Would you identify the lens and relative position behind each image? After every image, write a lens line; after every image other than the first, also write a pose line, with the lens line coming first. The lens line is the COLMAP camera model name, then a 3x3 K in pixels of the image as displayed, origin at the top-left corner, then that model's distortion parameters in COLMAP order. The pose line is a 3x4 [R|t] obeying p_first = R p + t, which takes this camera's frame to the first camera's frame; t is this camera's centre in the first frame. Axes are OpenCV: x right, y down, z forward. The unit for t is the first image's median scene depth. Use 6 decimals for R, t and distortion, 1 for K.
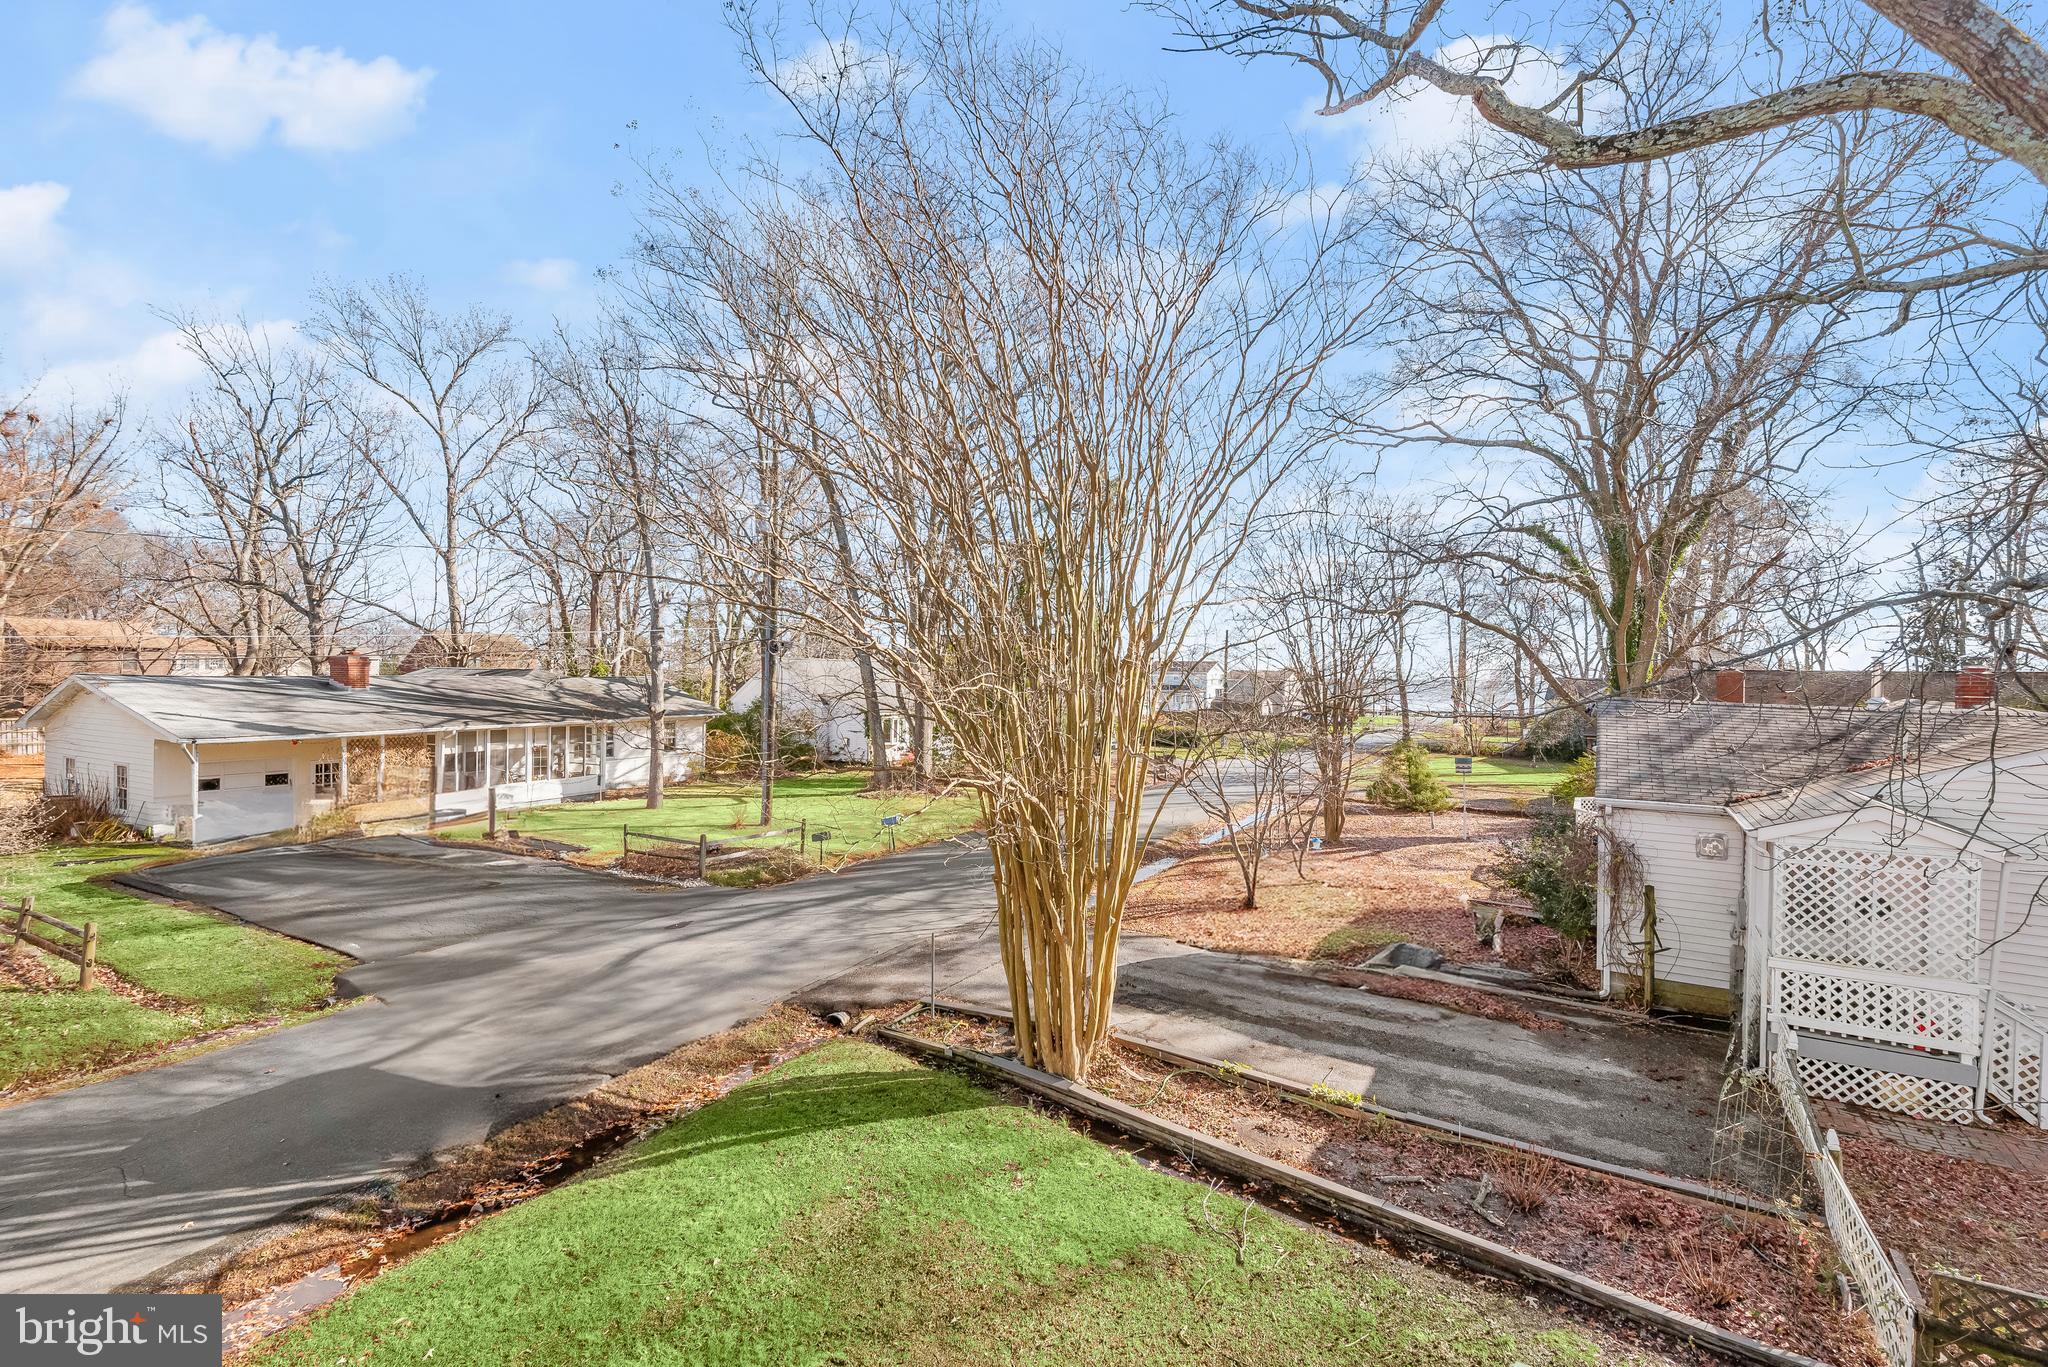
lens RADIAL K [[955.4, 0, 1016.7], [0, 955.4, 688.3], [0, 0, 1]] dist [-0.001106, -0.001038]
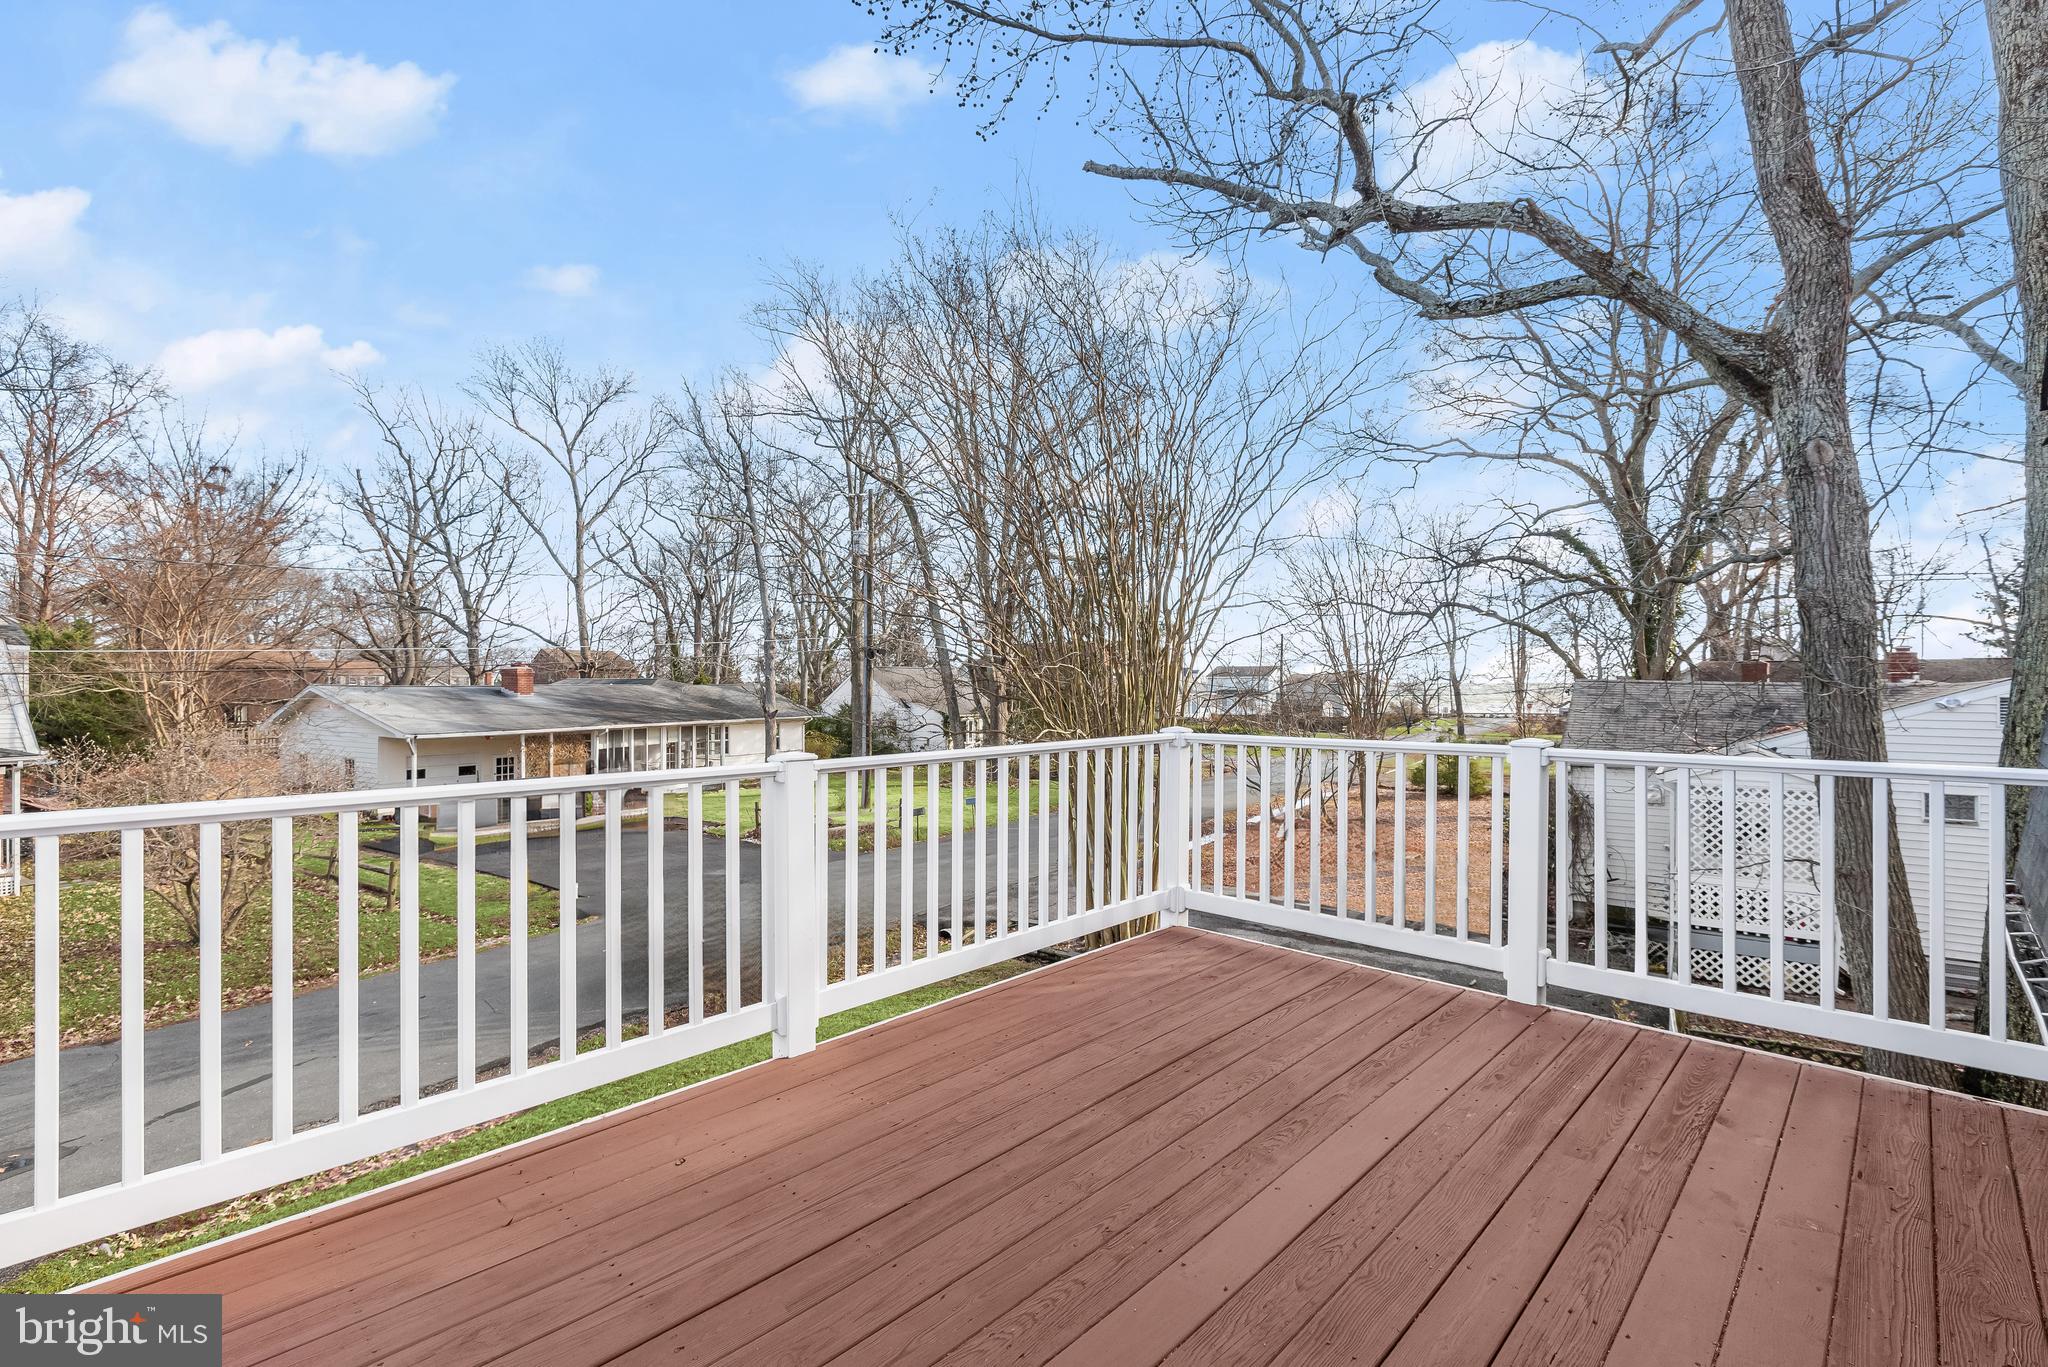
lens RADIAL K [[916.9, 0, 979.2], [0, 916.9, 678.3], [0, 0, 1]] dist [0.000383, -0.000051]
pose [[0.993503, -0.012543, -0.113112, 0.001273], [0.010409, 0.999757, -0.019436, 0.012072], [0.113328, 0.018132, 0.993392, -0.113880]]
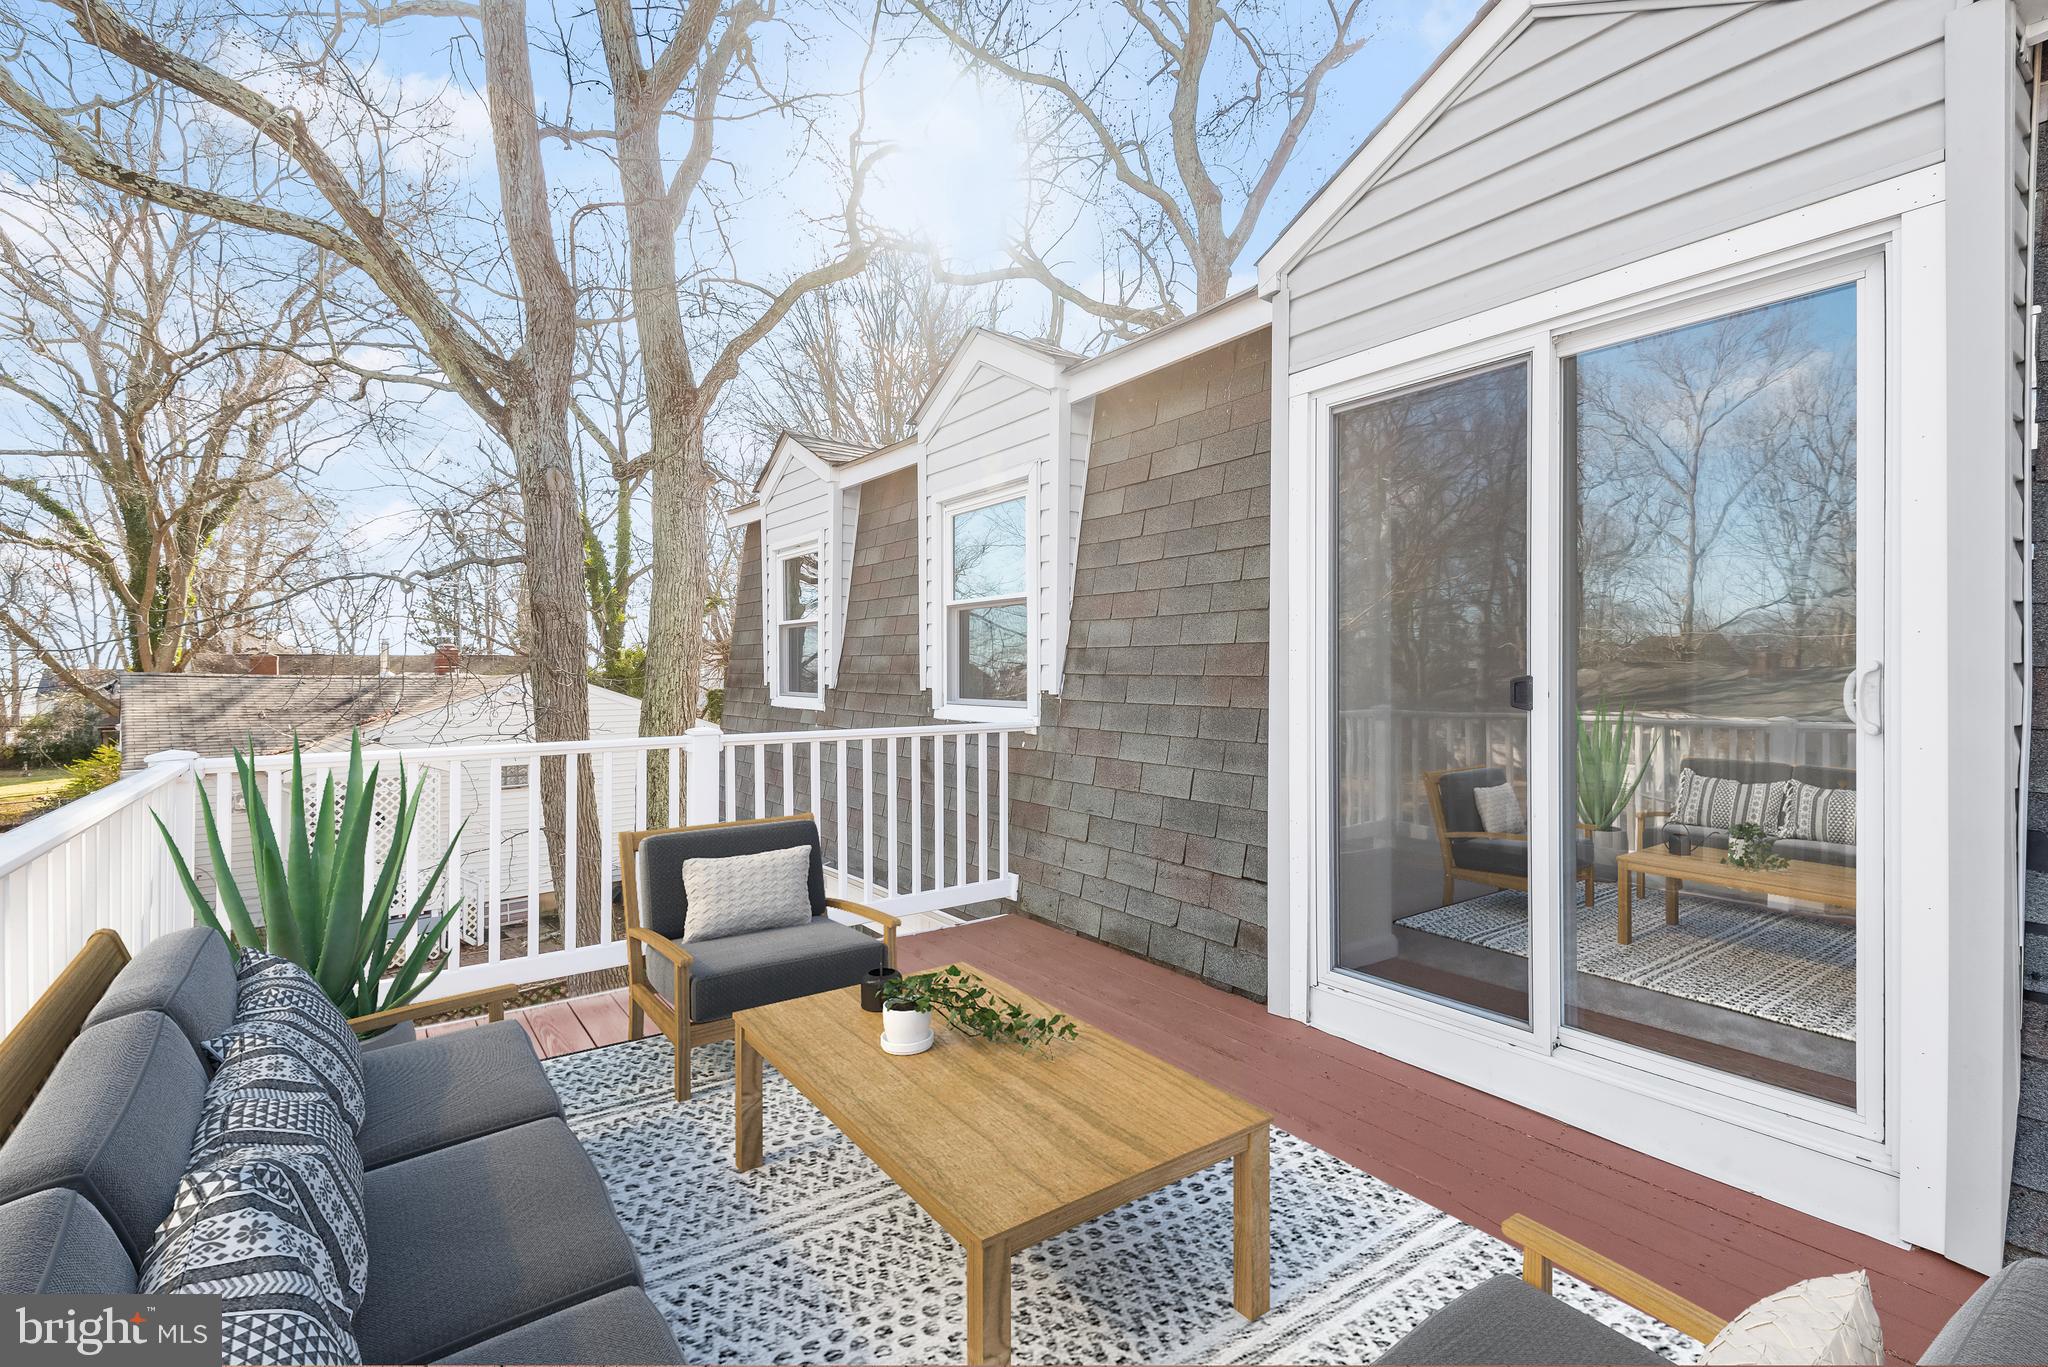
lens RADIAL K [[965.8, 0, 1027.1], [0, 965.8, 678.4], [0, 0, 1]] dist [-0.000082, -0.001372]
pose [[0.260806, -0.020050, 0.965183, -0.049111], [0.021487, 0.999657, 0.014960, 0.010471], [-0.965152, 0.016838, 0.261148, -0.073325]]
